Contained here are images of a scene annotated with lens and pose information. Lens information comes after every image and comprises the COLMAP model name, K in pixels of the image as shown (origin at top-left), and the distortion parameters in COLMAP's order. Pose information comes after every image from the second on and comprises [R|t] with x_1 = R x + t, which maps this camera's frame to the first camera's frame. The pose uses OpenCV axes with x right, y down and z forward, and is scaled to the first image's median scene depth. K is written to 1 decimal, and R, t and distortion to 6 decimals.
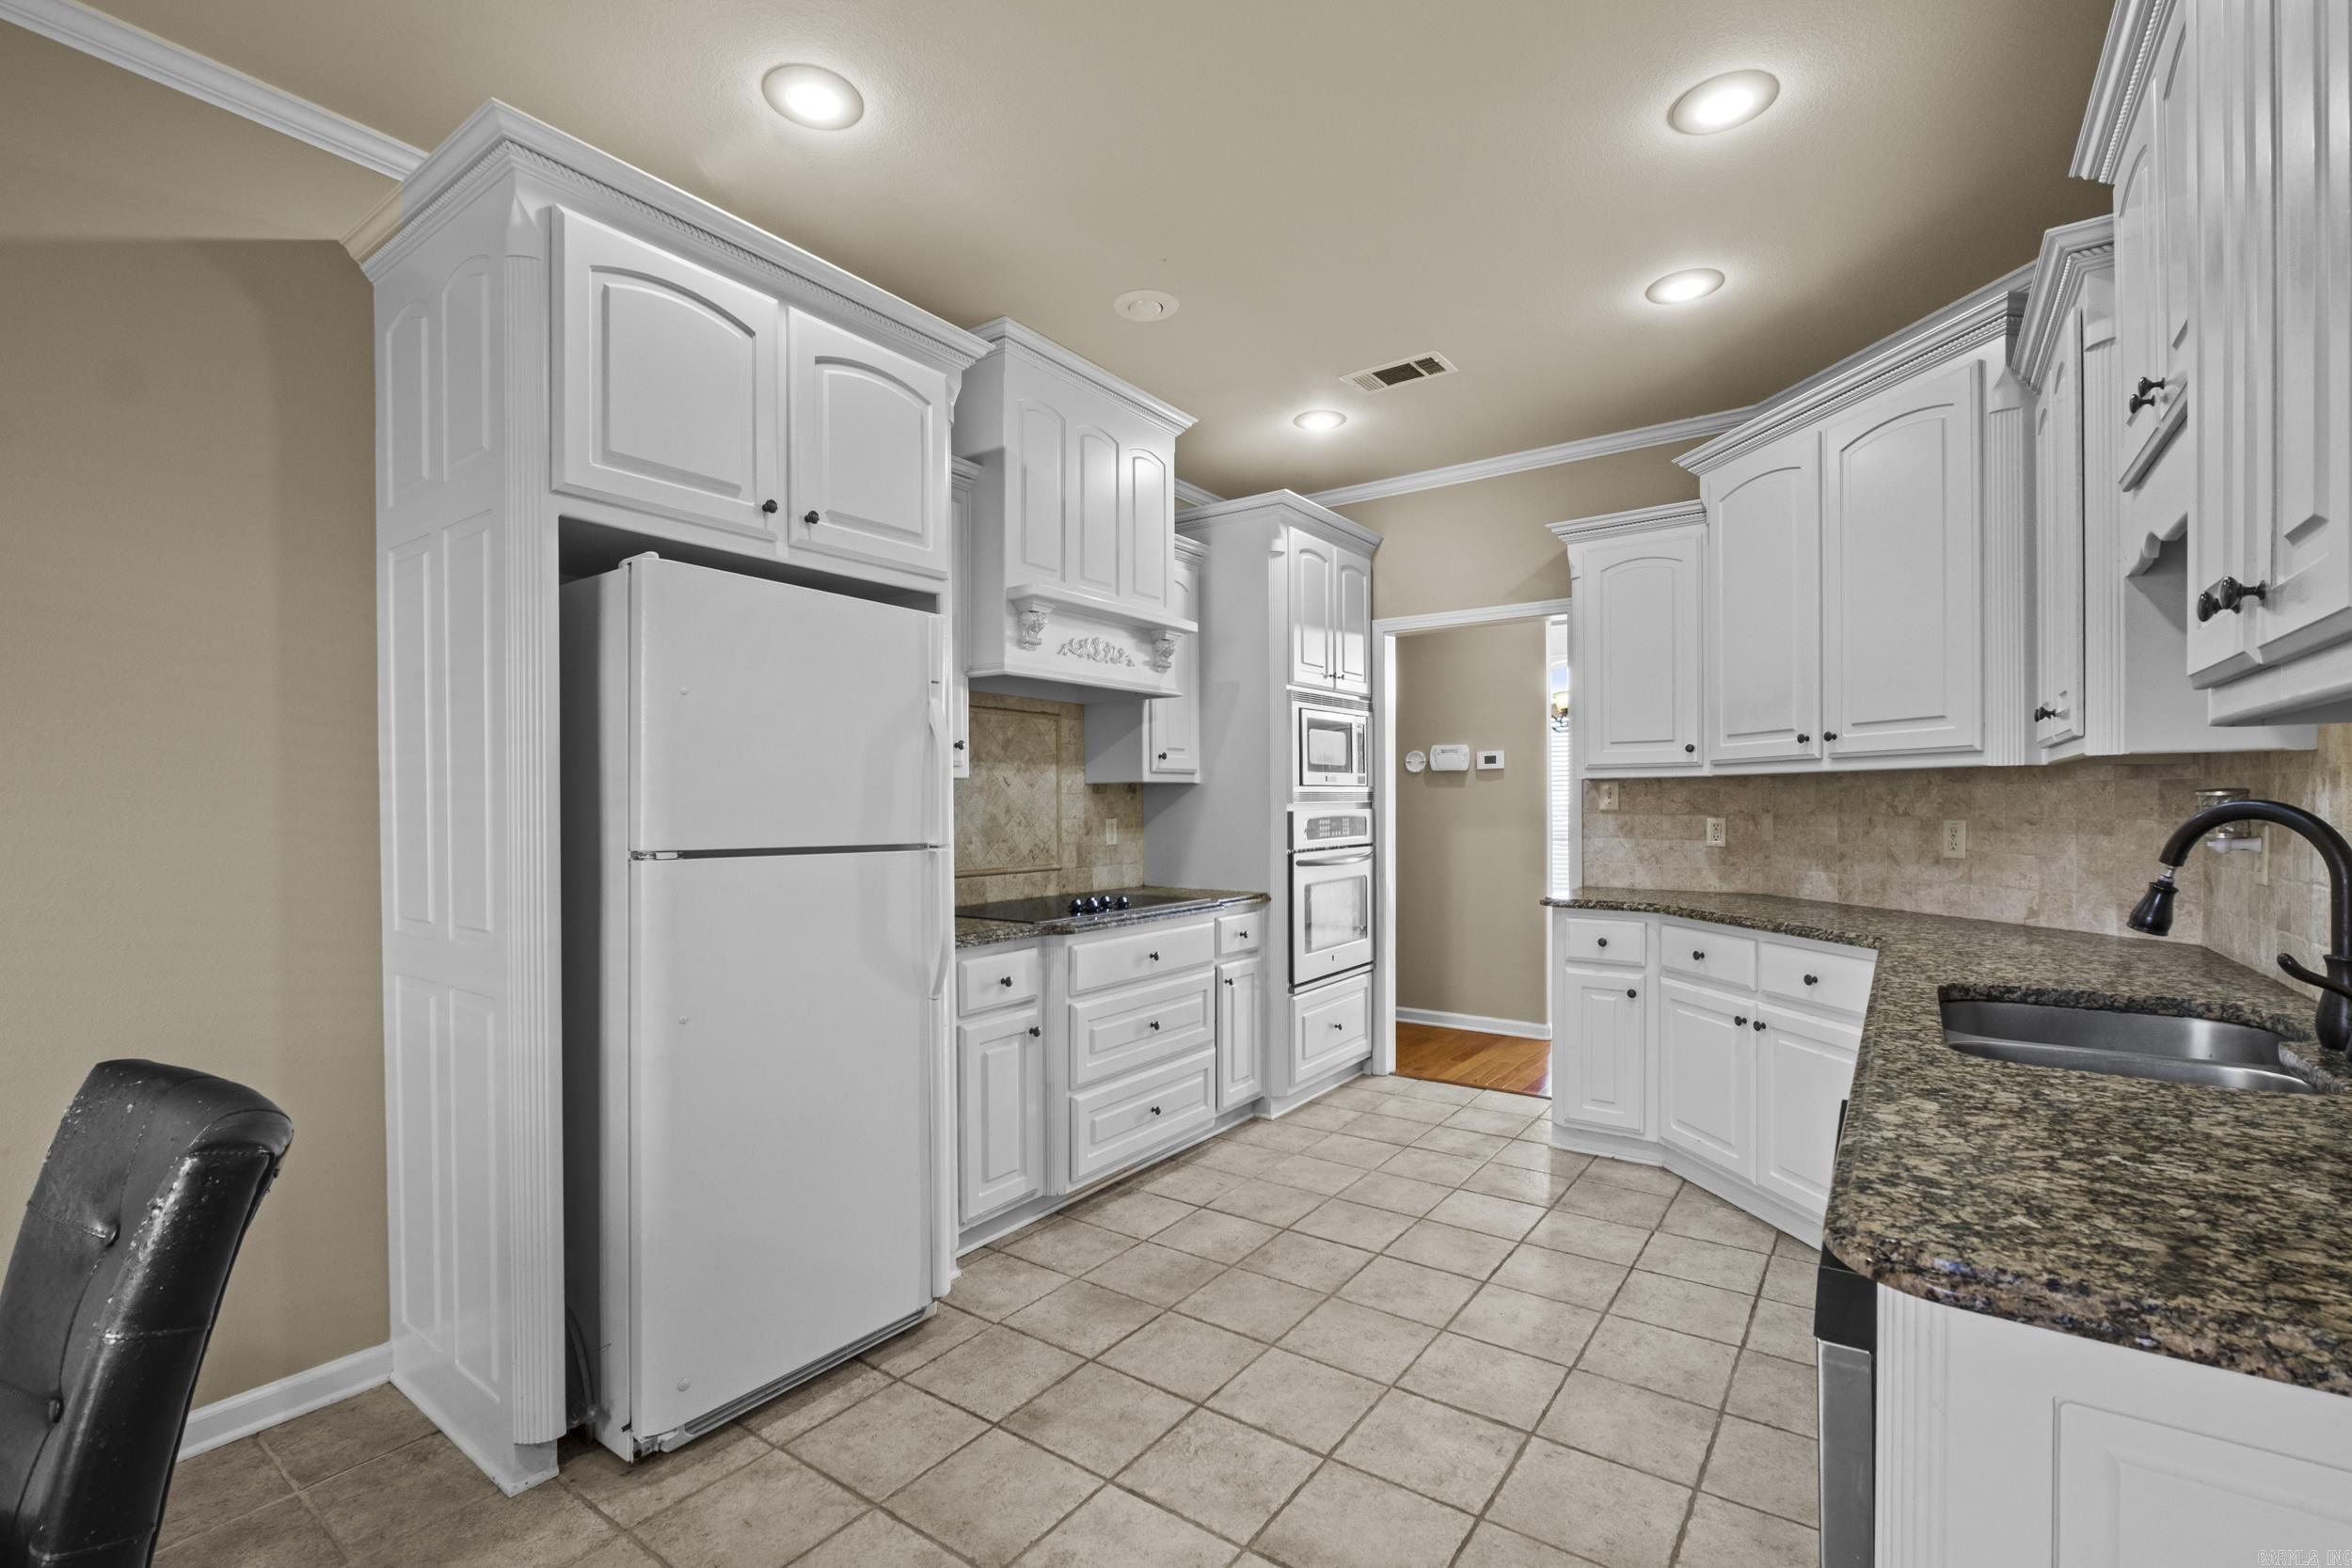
lens RADIAL K [[1036.4, 0, 1165.3], [0, 1036.4, 808.5], [0, 0, 1]] dist [-0.003904, -0.000383]
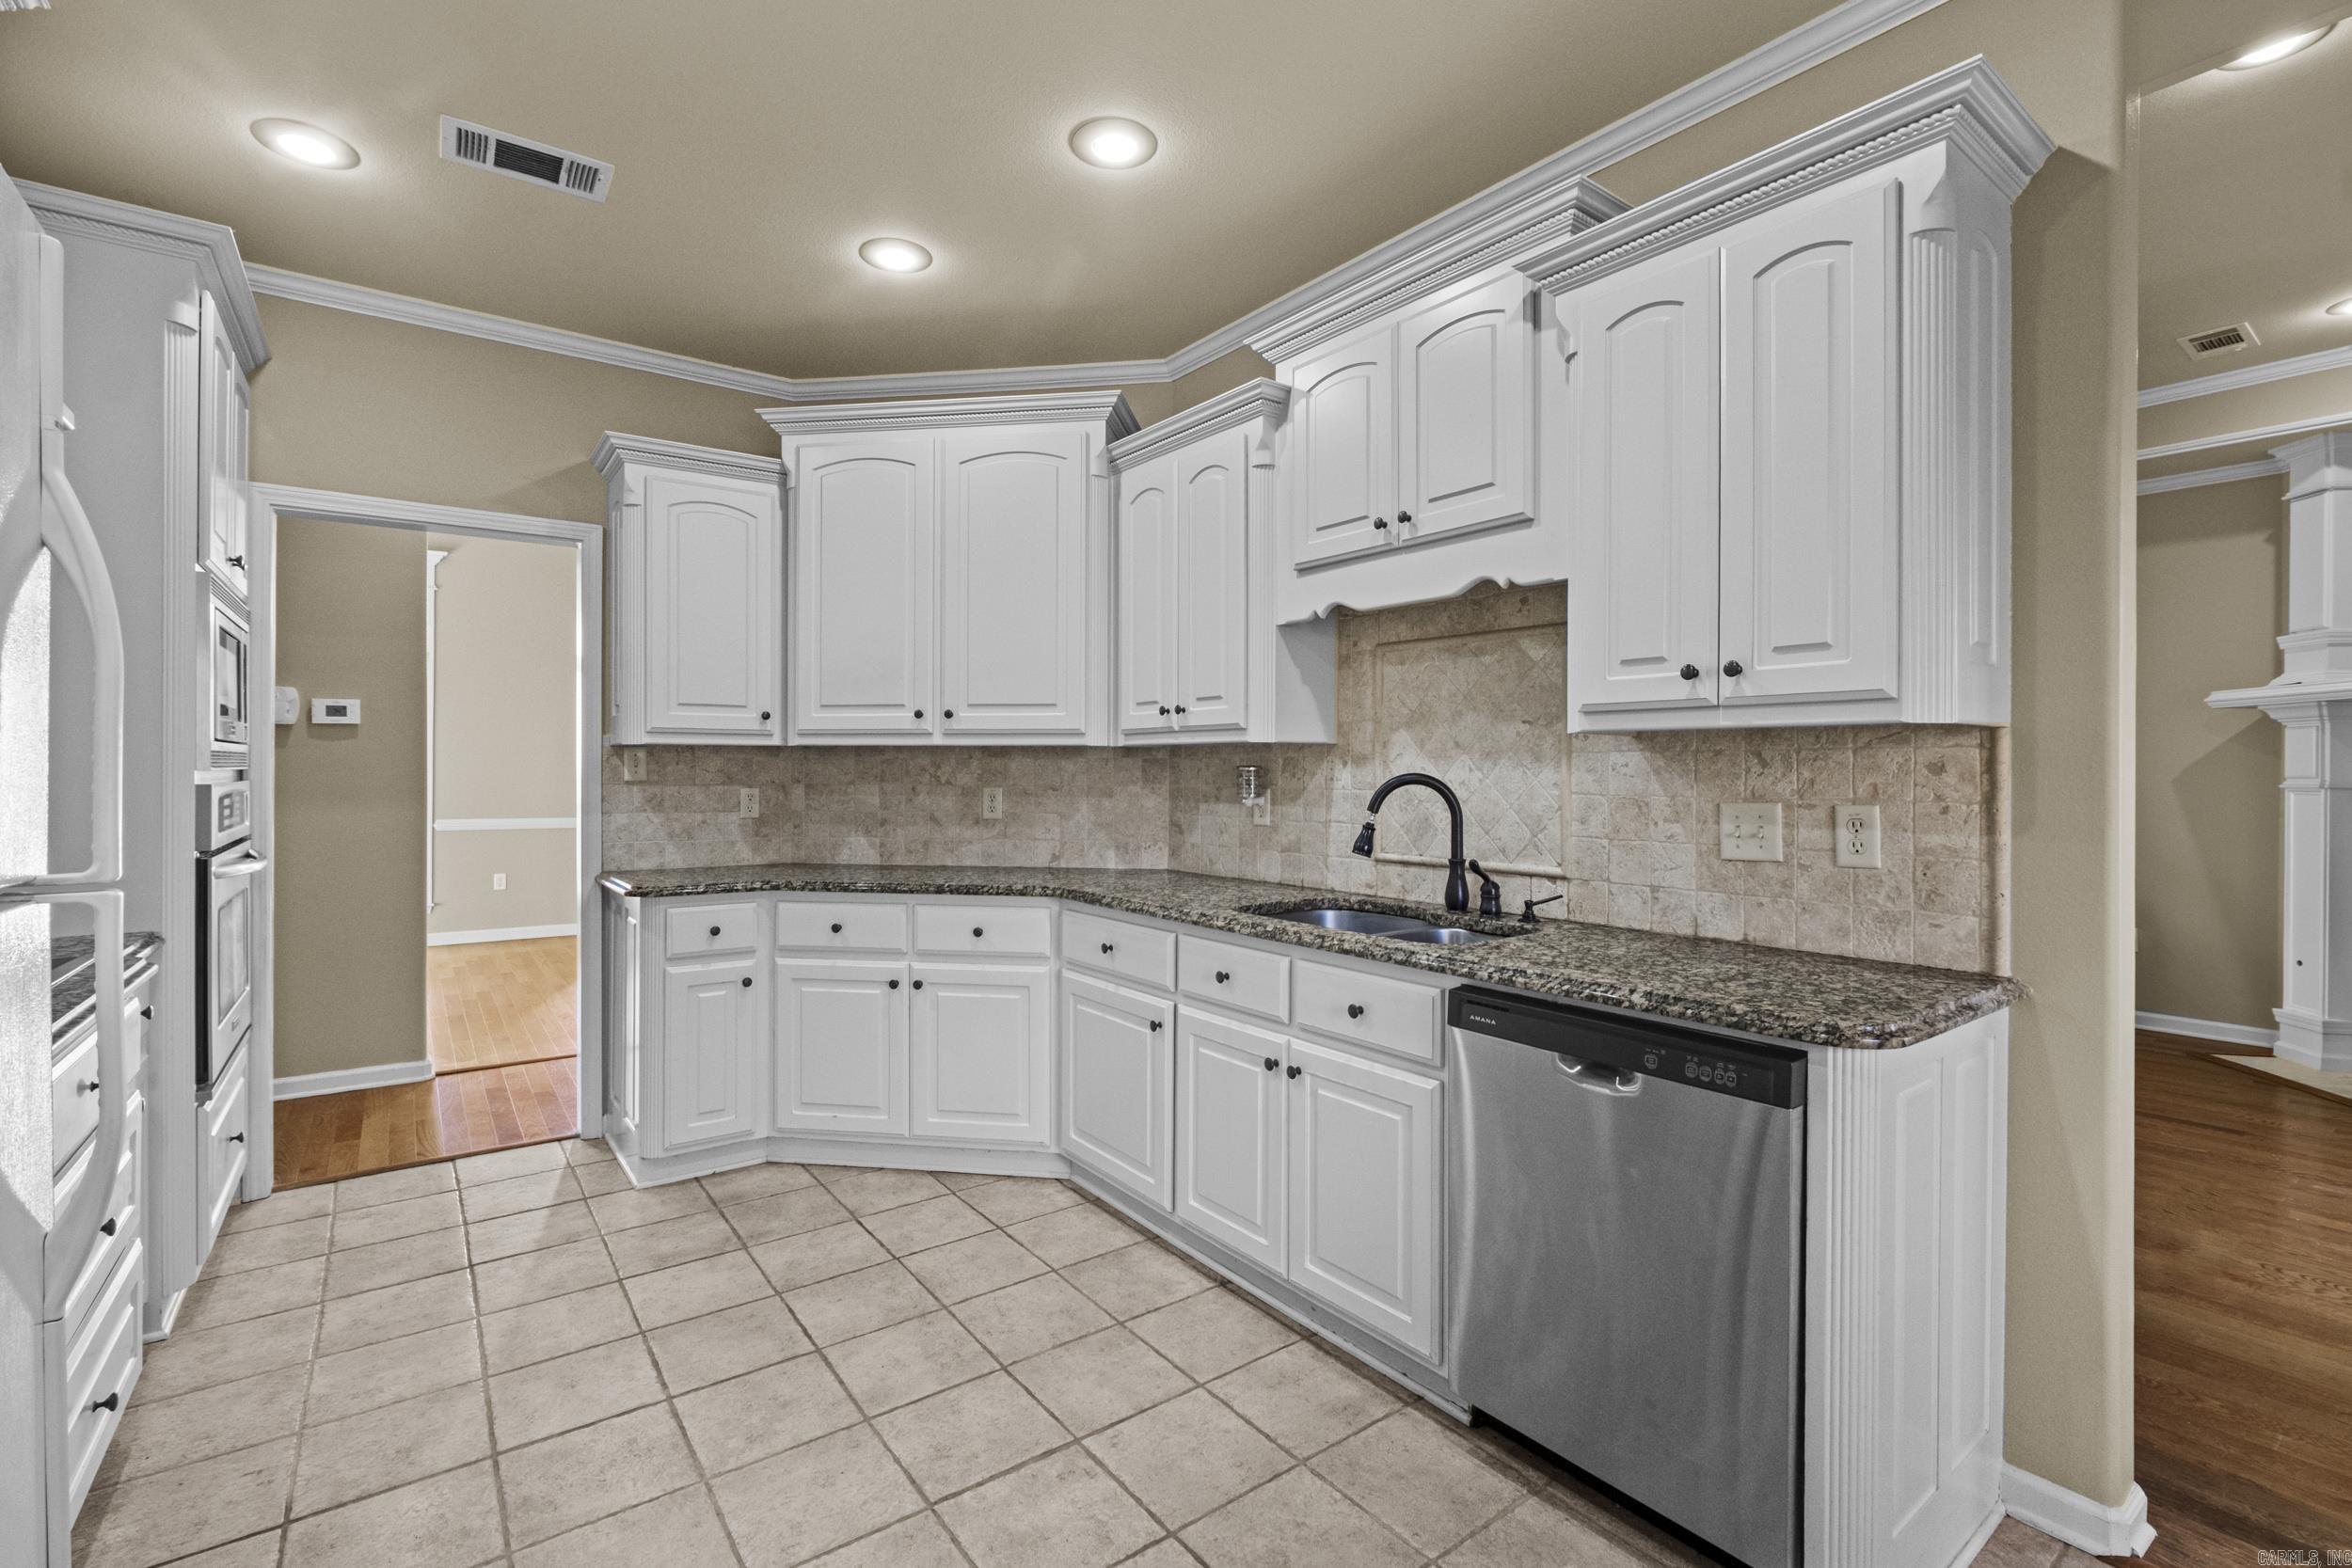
lens RADIAL K [[1044.7, 0, 1166.7], [0, 1044.7, 774.1], [0, 0, 1]] dist [-0.002929, -0.000243]
pose [[0.307323, 0.002818, 0.951601, -0.306586], [0.001066, 0.999994, -0.003306, -0.000751], [-0.951605, 0.002031, 0.307318, 0.363195]]
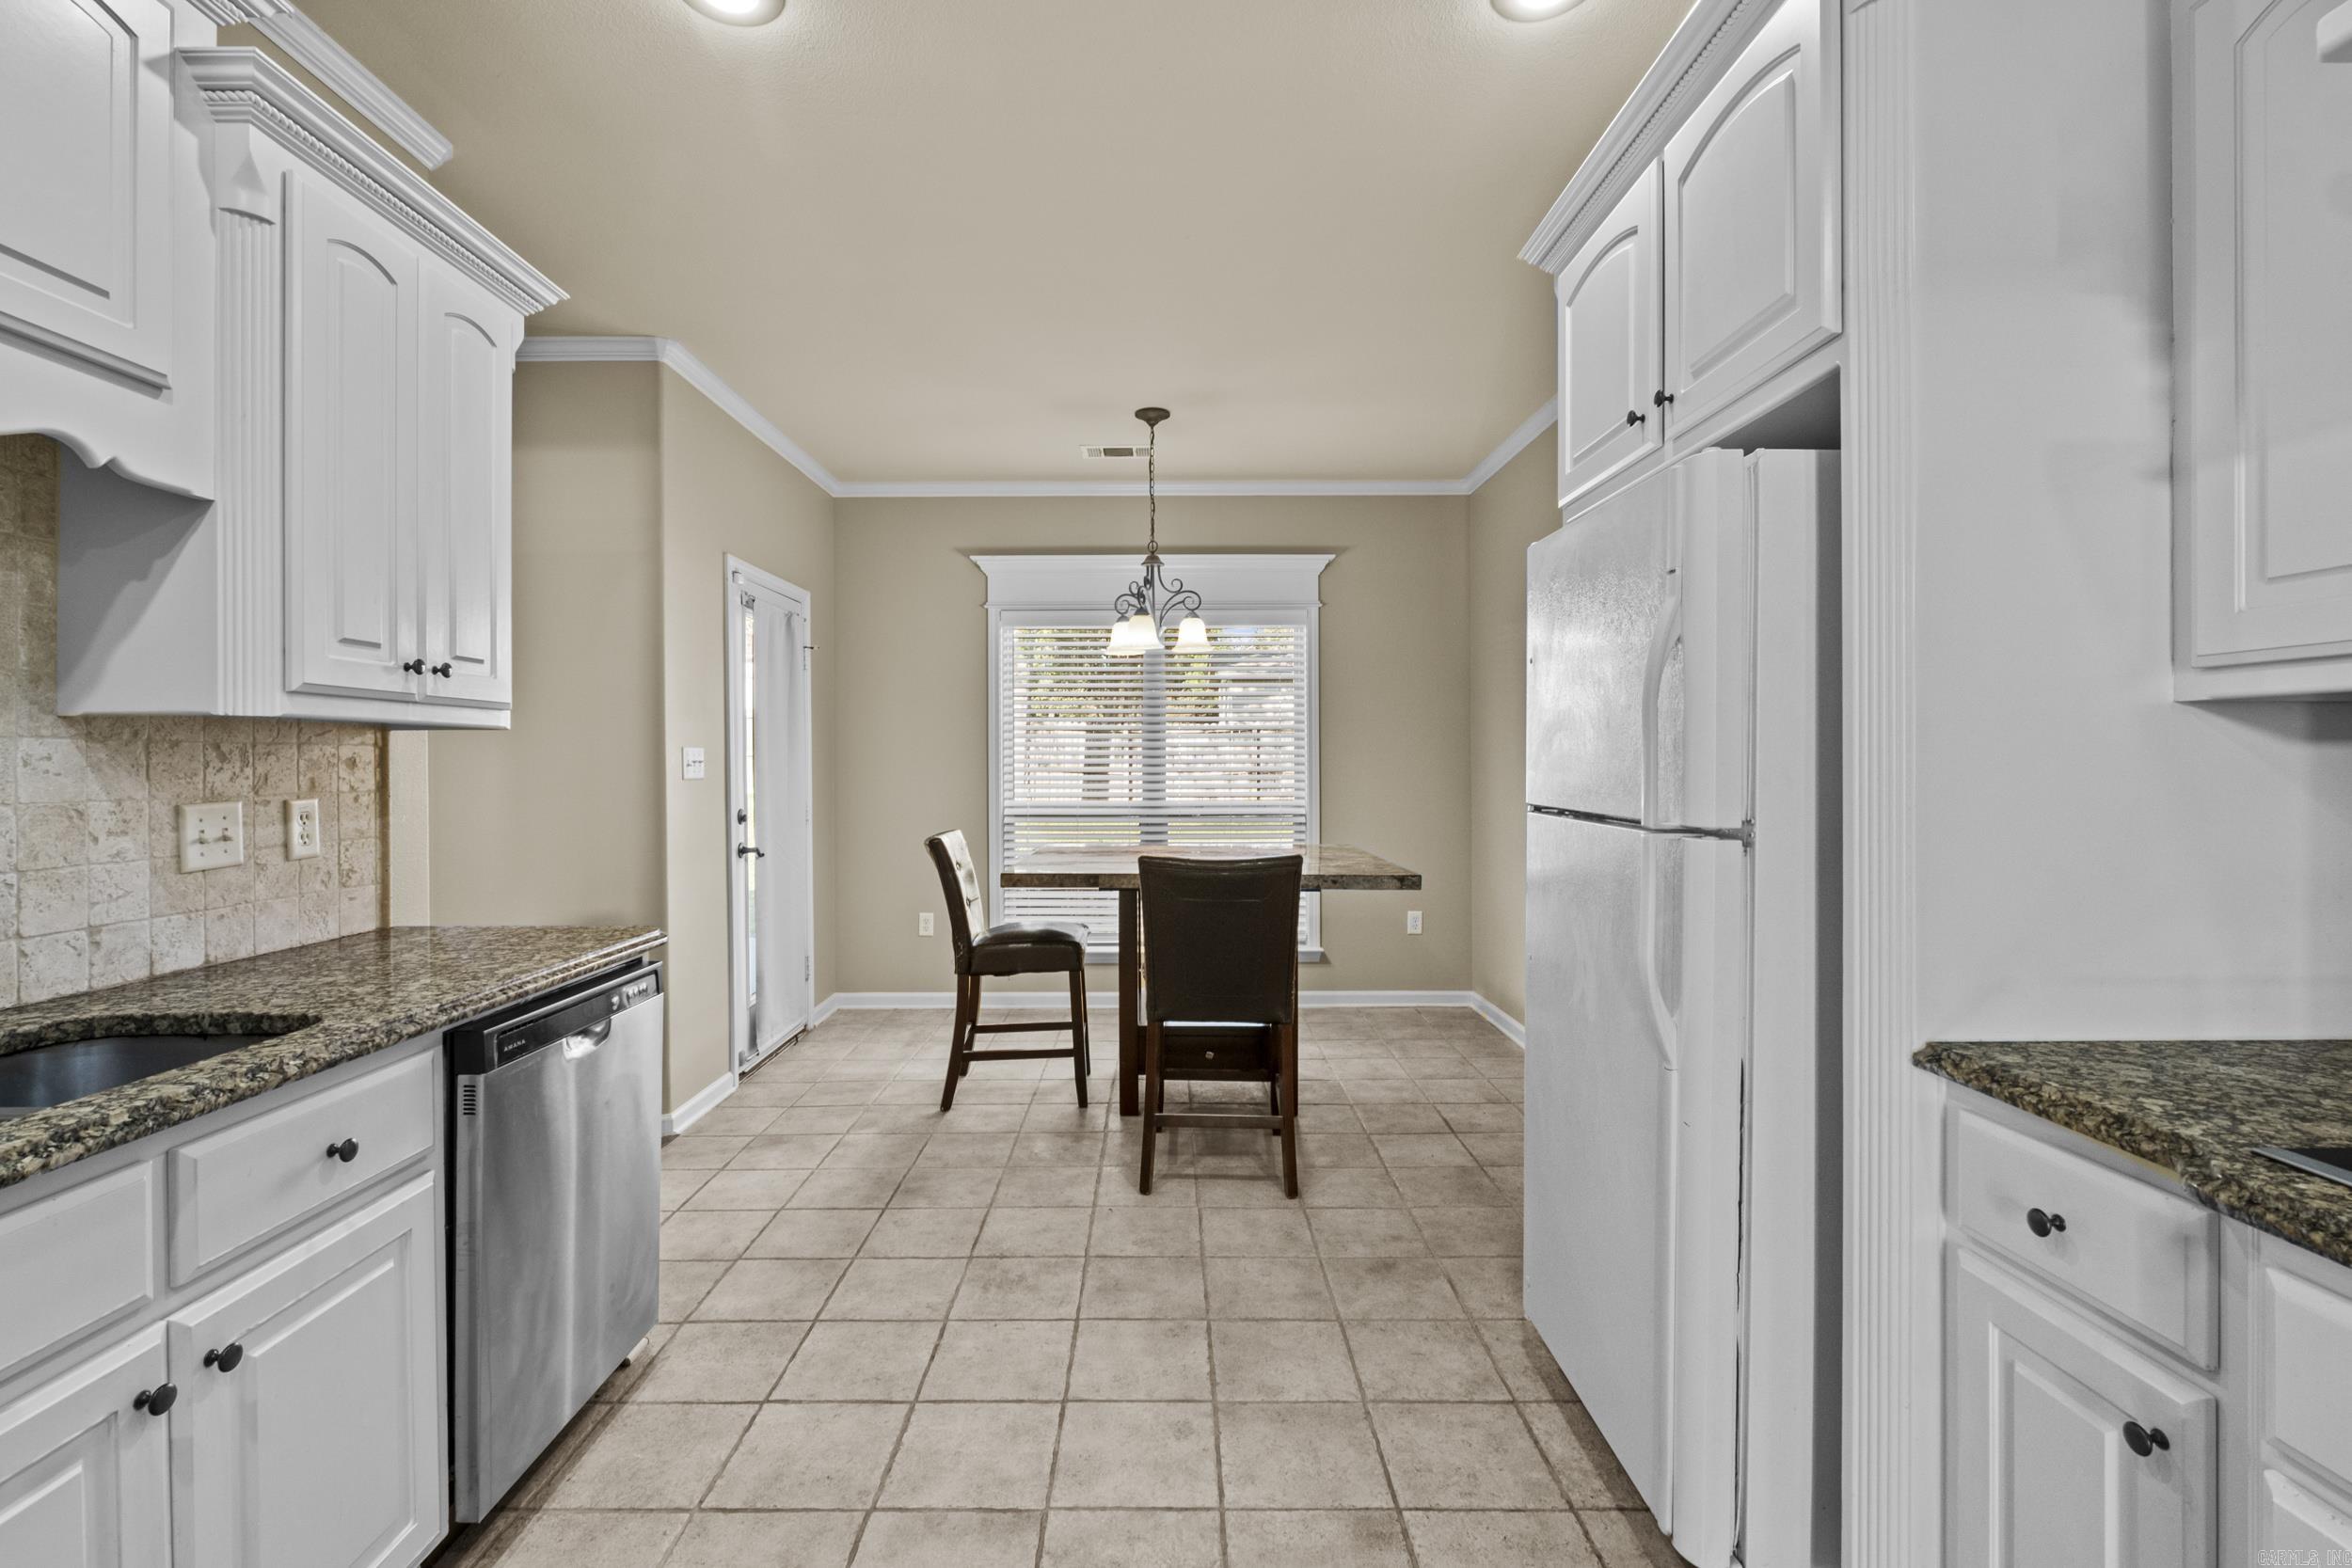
lens RADIAL K [[1047.9, 0, 1169.6], [0, 1047.9, 759.2], [0, 0, 1]] dist [-0.002387, 0.000074]
pose [[-0.809639, 0.004813, -0.586909, 0.280895], [0.003528, 0.999988, 0.003334, -0.007520], [0.586918, 0.000629, -0.809646, 0.926222]]
